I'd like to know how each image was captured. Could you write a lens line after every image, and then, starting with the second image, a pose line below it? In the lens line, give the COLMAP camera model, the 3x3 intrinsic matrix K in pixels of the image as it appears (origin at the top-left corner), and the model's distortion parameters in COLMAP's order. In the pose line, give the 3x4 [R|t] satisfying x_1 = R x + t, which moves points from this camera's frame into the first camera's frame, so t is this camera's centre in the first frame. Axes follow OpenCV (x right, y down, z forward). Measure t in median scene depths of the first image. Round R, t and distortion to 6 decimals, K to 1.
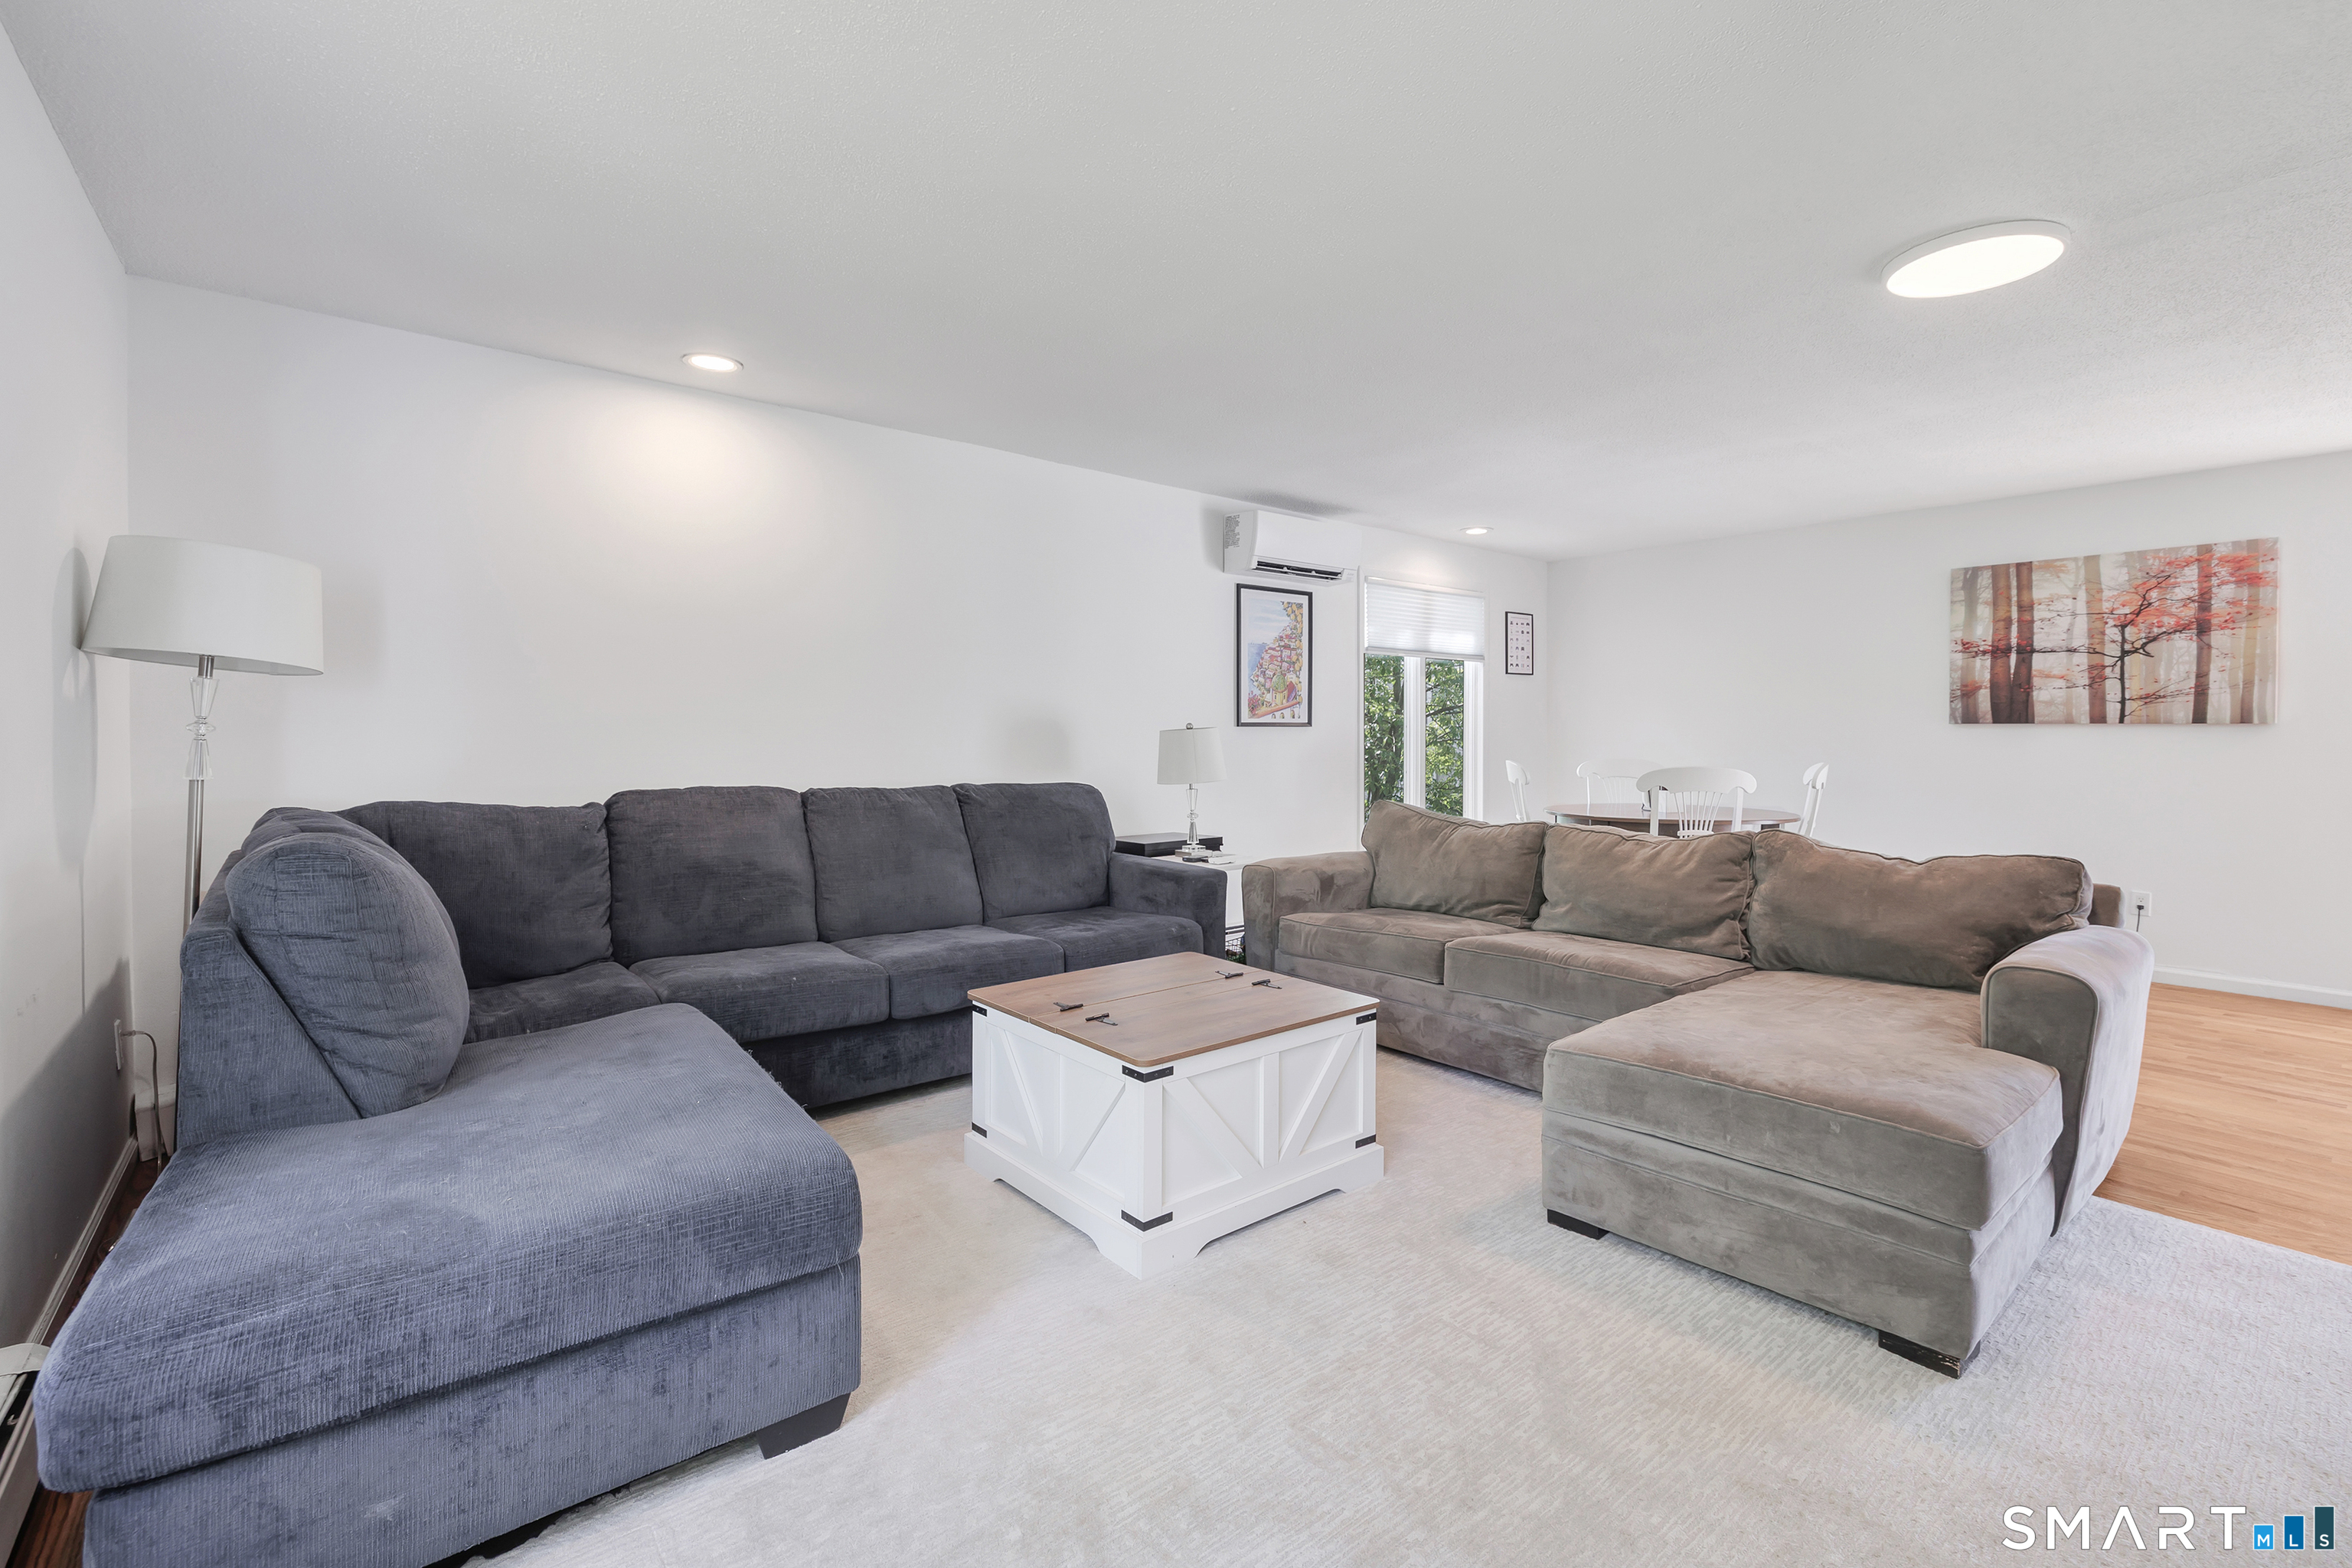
lens RADIAL K [[1050.8, 0, 1174.5], [0, 1050.8, 736.9], [0, 0, 1]] dist [-0.001403, -0.000033]
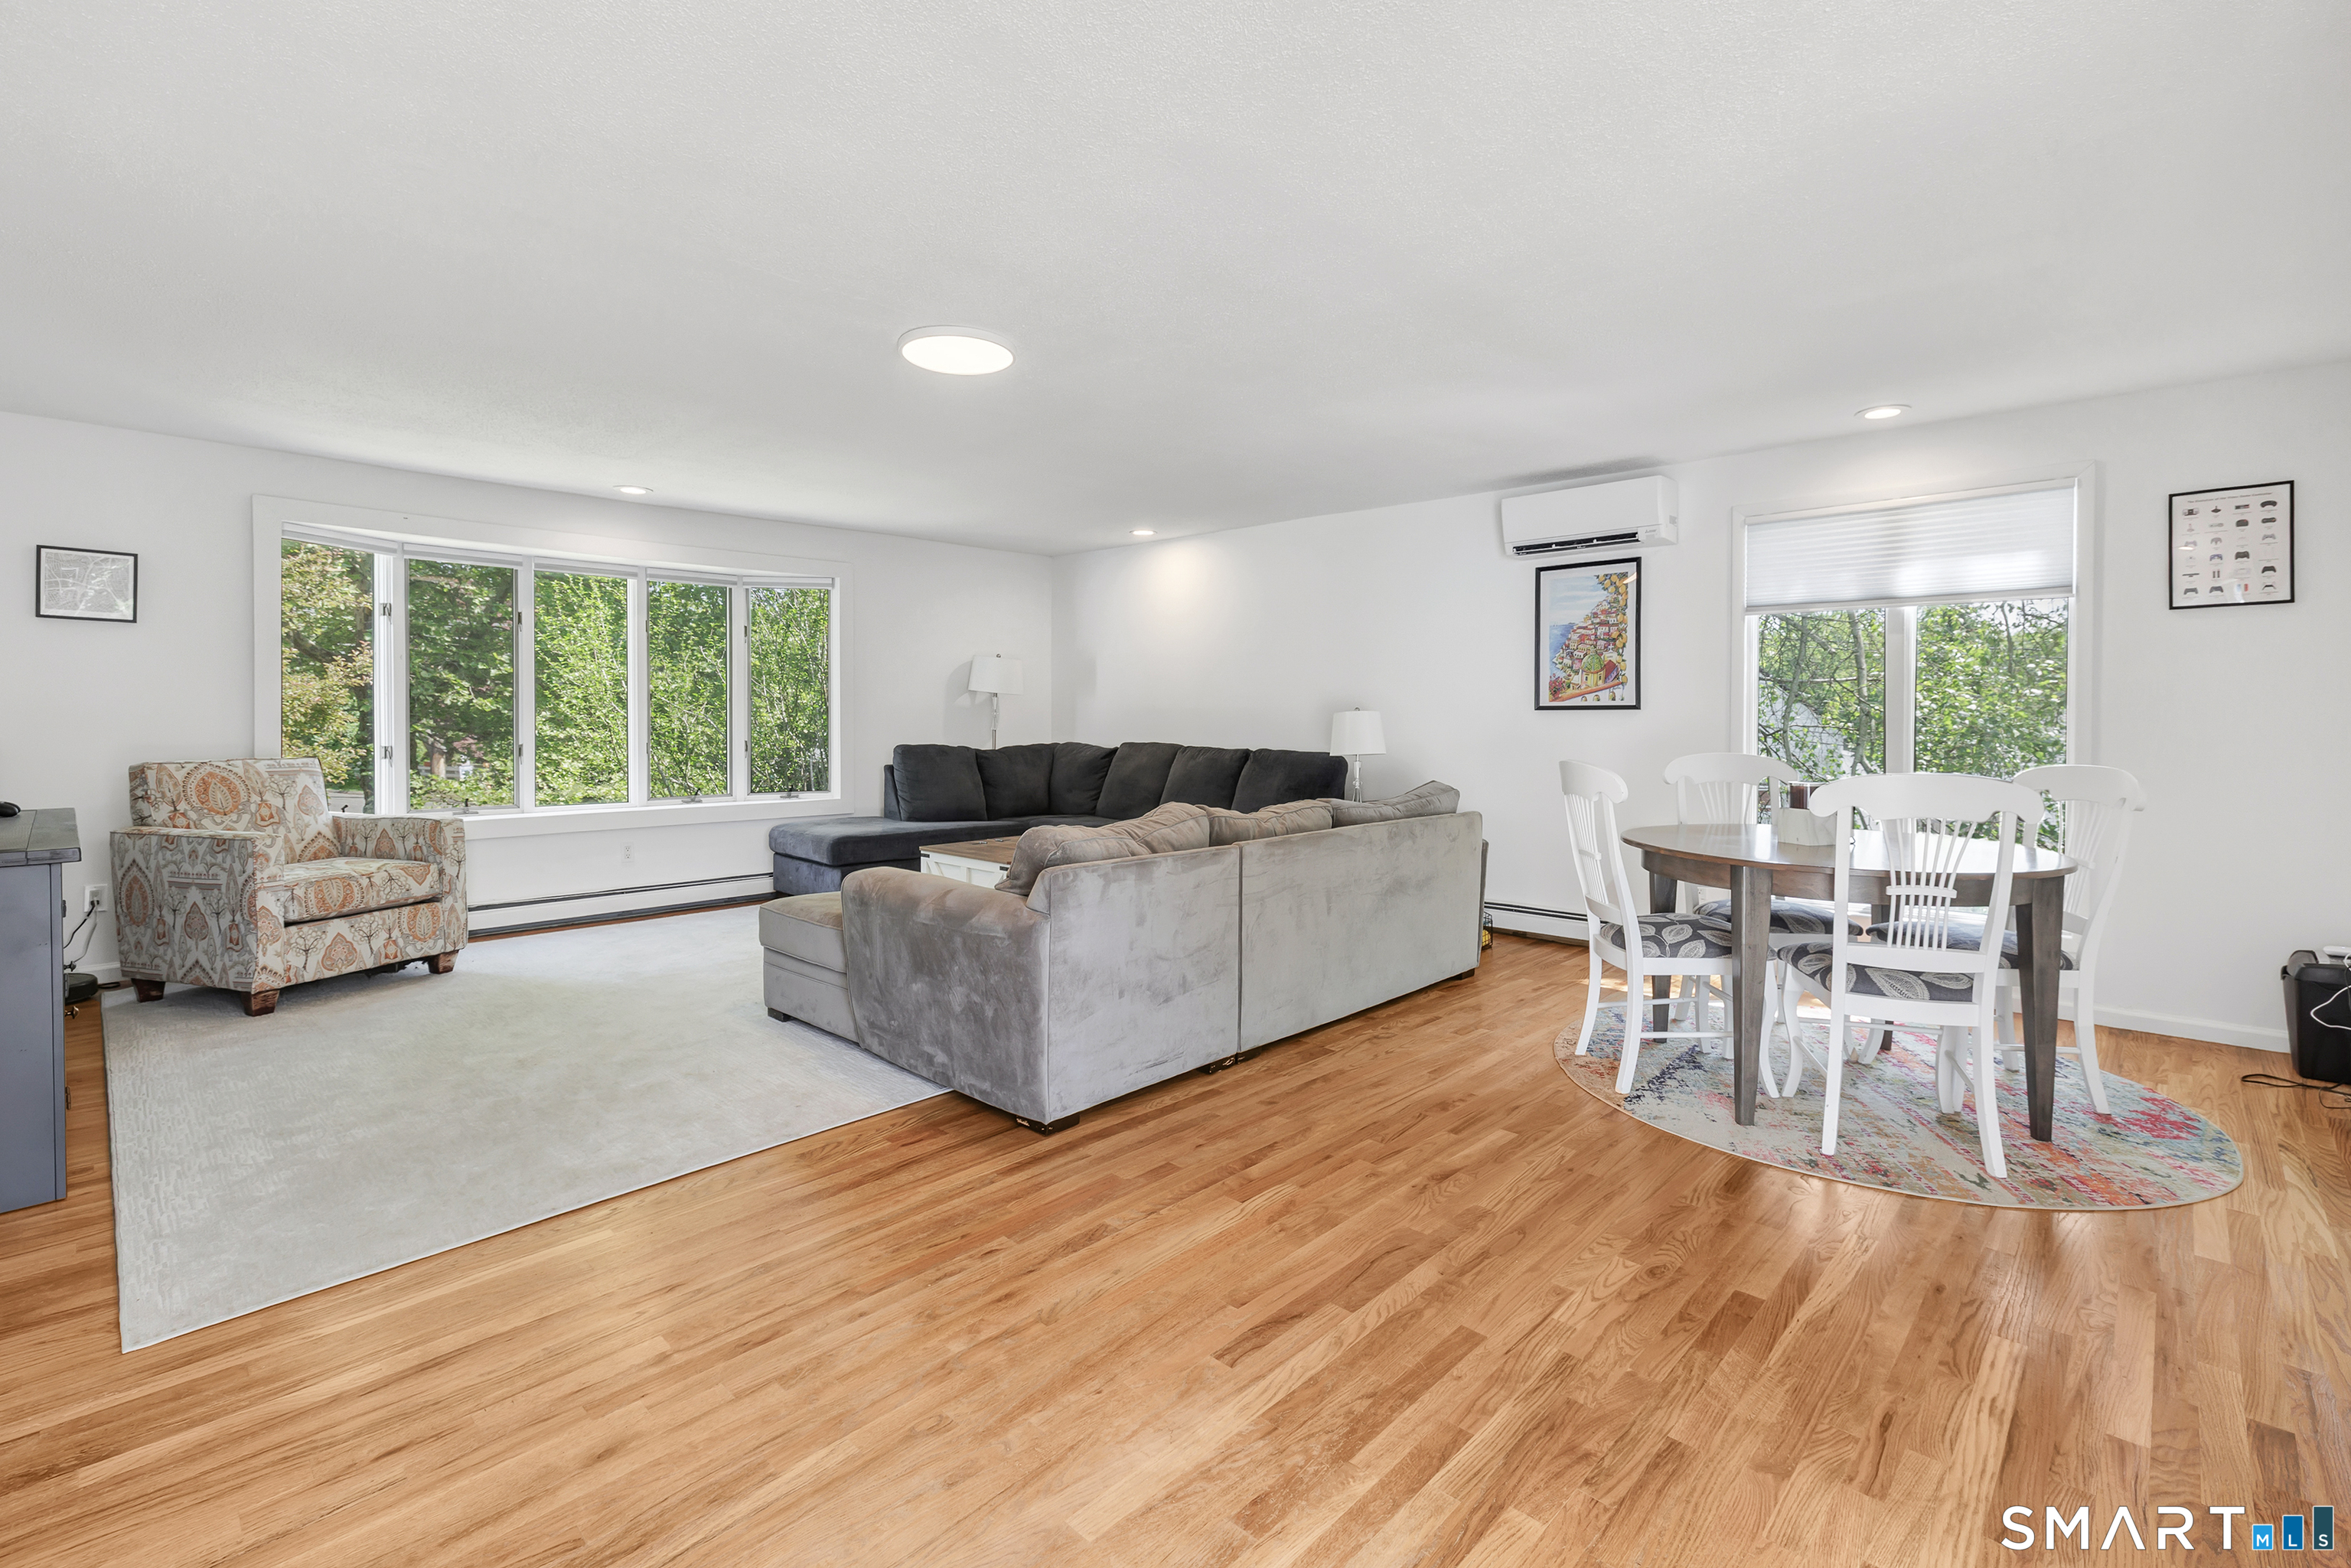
lens RADIAL K [[1050.4, 0, 1174.0], [0, 1050.4, 736.9], [0, 0, 1]] dist [-0.001403, -0.000033]
pose [[0.093922, 0.021252, -0.995353, 0.992601], [-0.007741, 0.999758, 0.020616, -0.002246], [0.995549, 0.005769, 0.094064, 0.543316]]
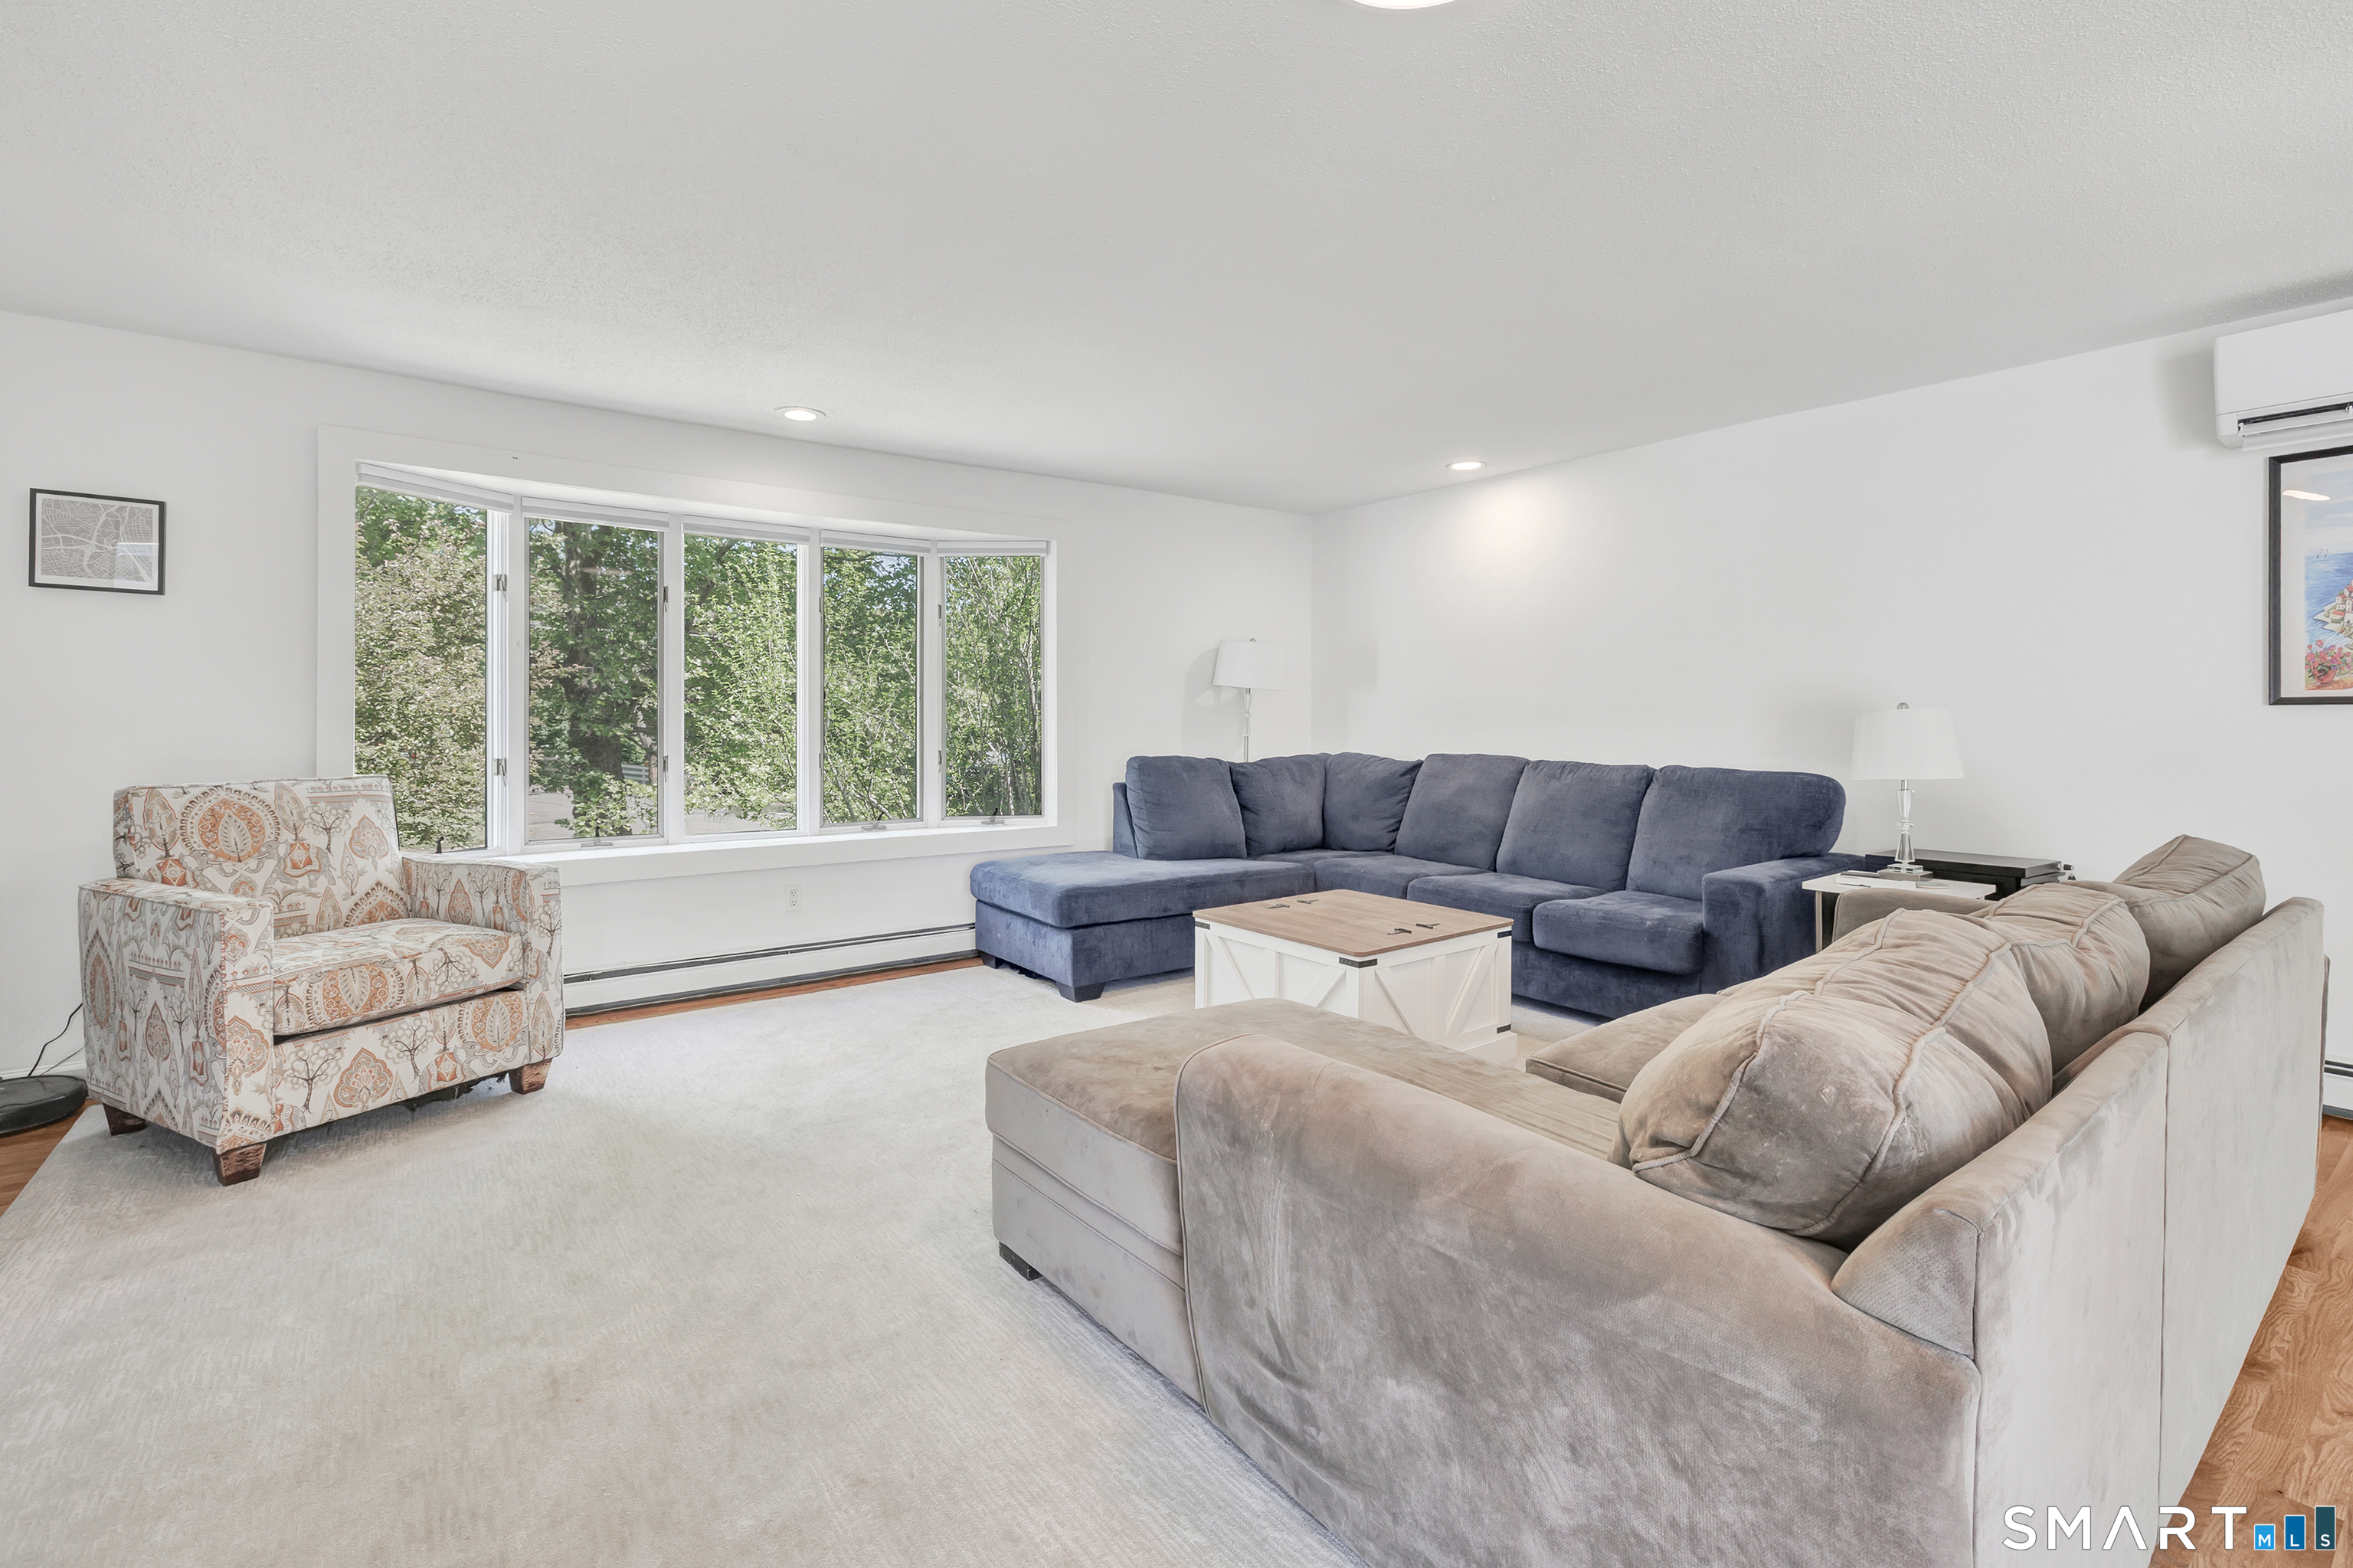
lens RADIAL K [[1062.7, 0, 1198.1], [0, 1062.7, 727.8], [0, 0, 1]] dist [0.000822, -0.000138]
pose [[-0.042231, 0.009438, -0.999063, 0.645557], [-0.005460, 0.999938, 0.009677, 0.000049], [0.999093, 0.005864, -0.042177, 0.423389]]
